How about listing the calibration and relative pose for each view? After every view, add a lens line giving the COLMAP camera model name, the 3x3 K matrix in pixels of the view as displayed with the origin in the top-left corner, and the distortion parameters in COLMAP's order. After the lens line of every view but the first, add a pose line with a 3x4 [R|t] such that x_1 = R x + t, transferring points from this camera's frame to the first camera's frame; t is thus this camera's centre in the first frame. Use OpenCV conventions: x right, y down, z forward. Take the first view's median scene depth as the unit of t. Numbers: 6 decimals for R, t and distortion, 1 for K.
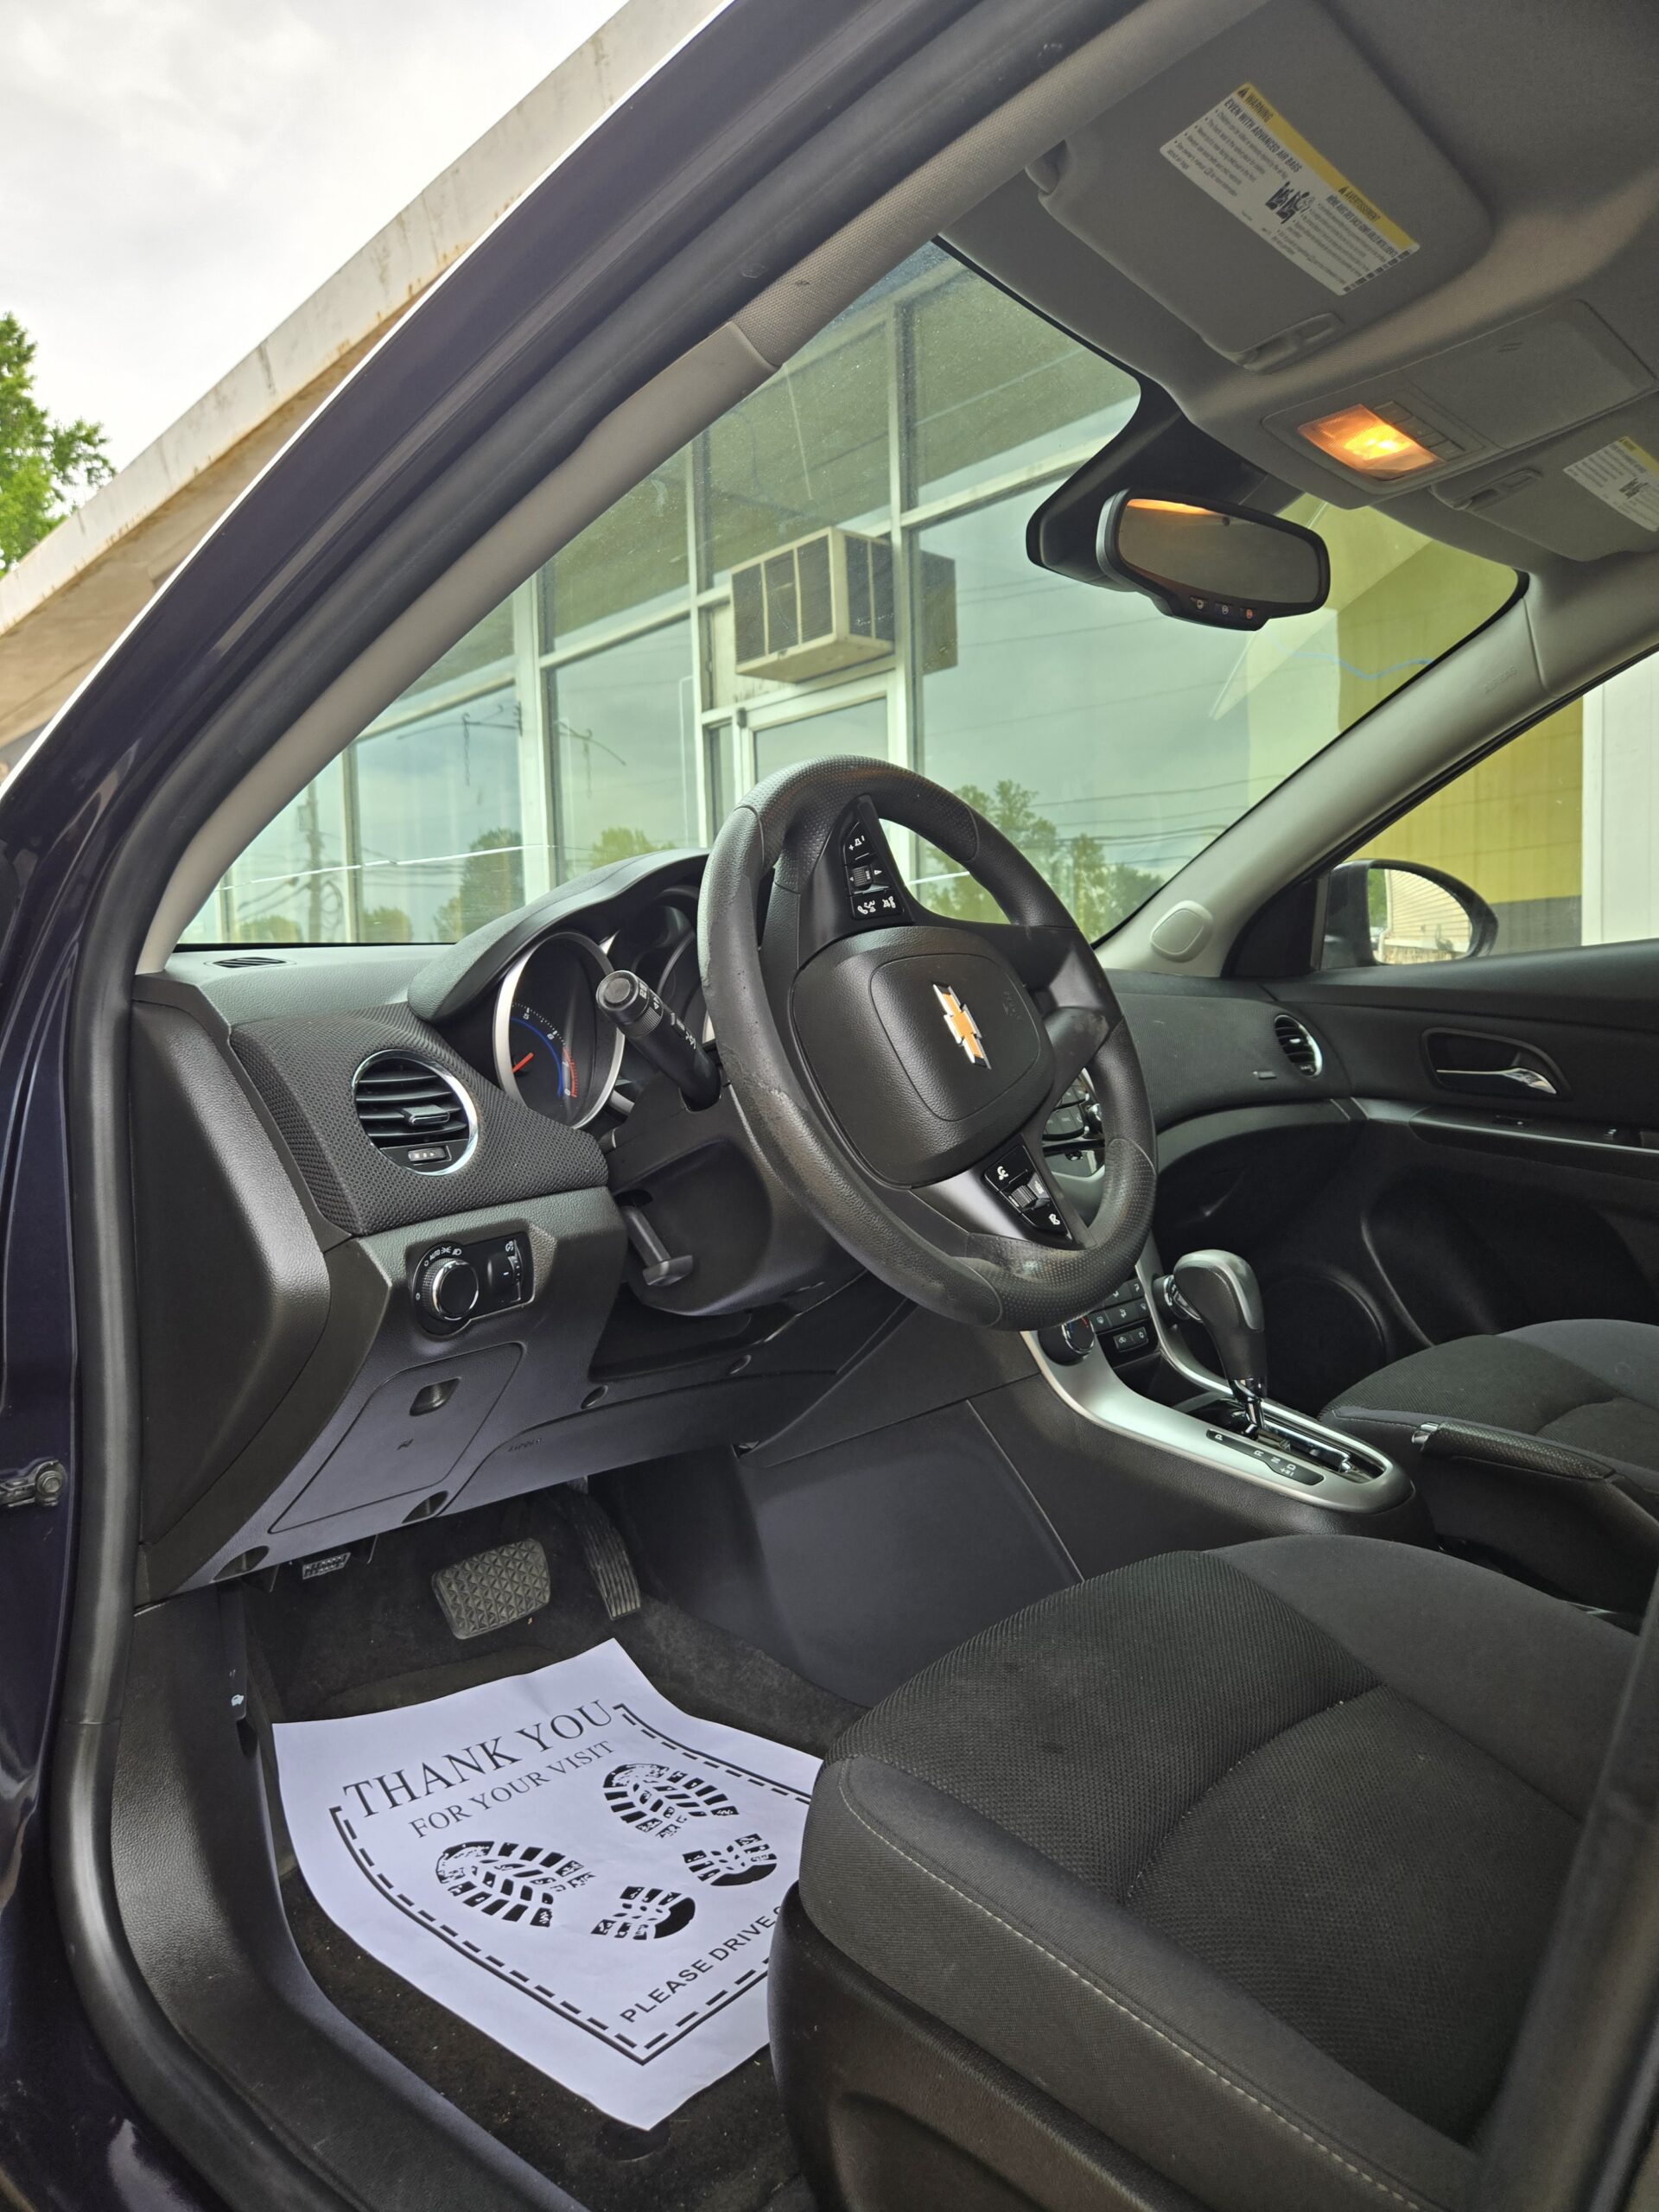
lens RADIAL K [[1493.0, 0, 829.5], [0, 1493.0, 1106.0], [0, 0, 1]] dist [0.094706, -0.118715]
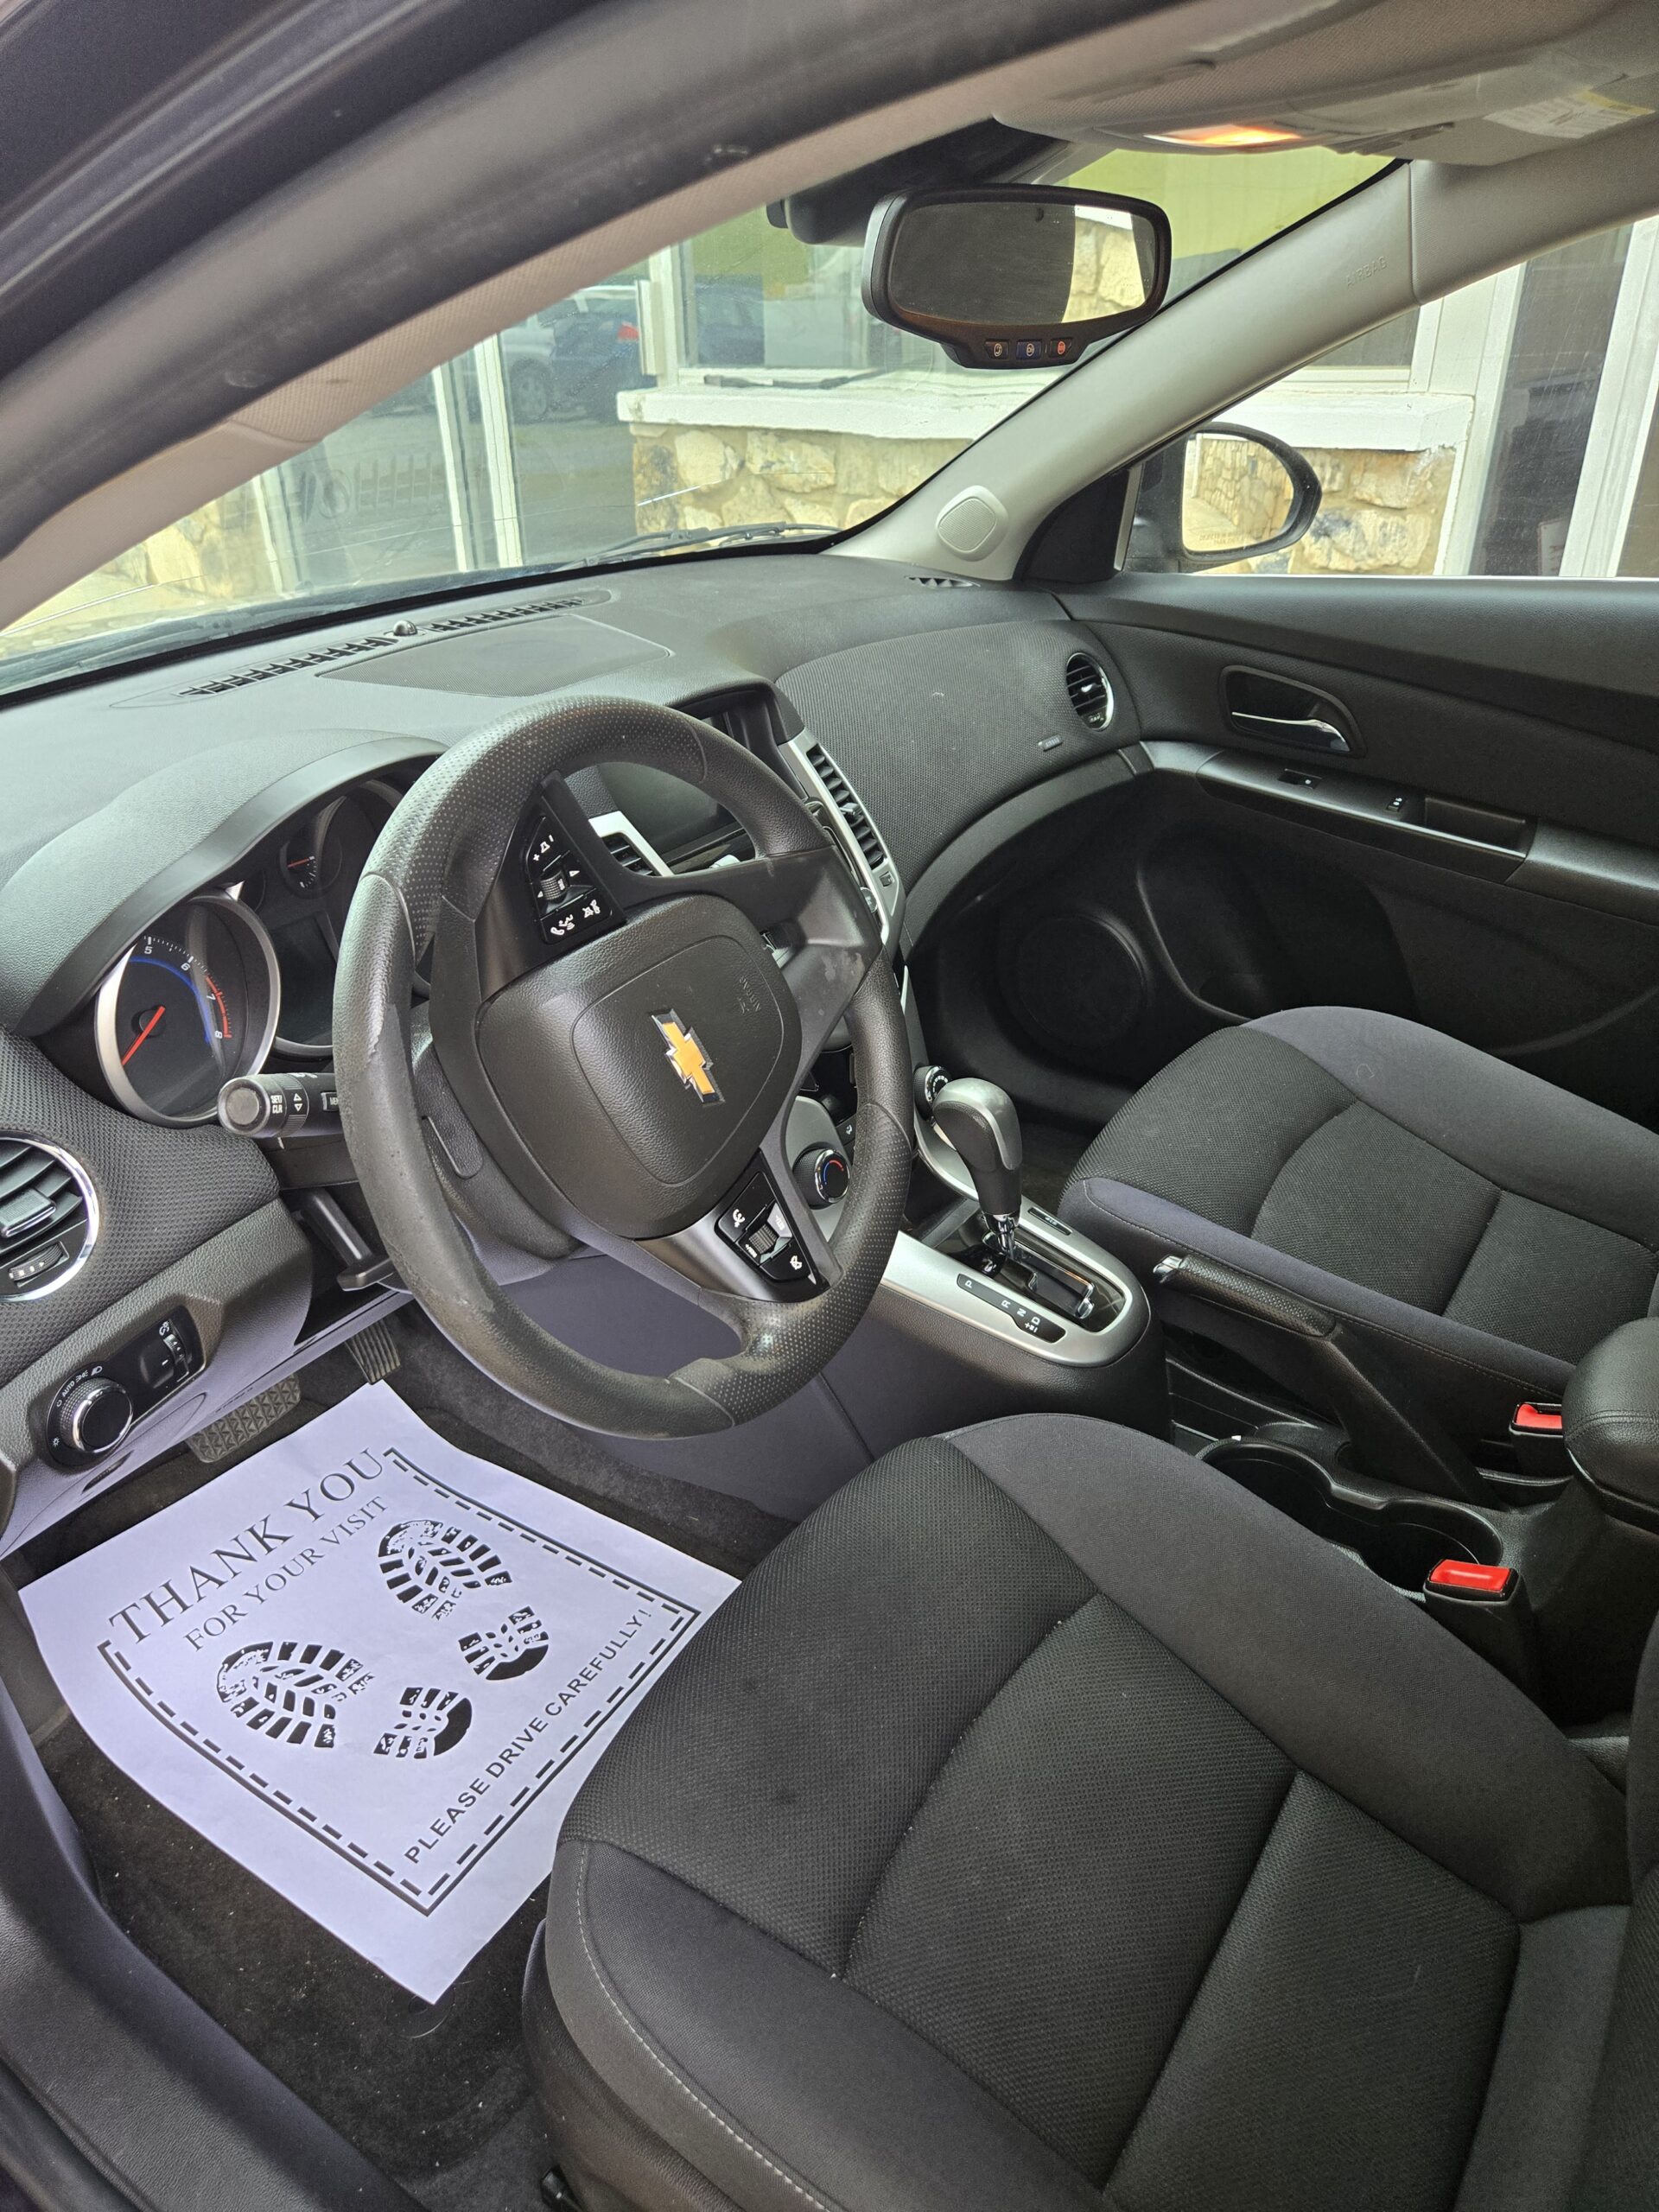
lens RADIAL K [[1488.9, 0, 829.5], [0, 1488.9, 1106.0], [0, 0, 1]] dist [0.076242, -0.069336]
pose [[0.990385, -0.052783, 0.127872, 0.047038], [-0.007554, 0.902334, 0.430971, -0.312198], [-0.138131, -0.427793, 0.893260, 0.181925]]
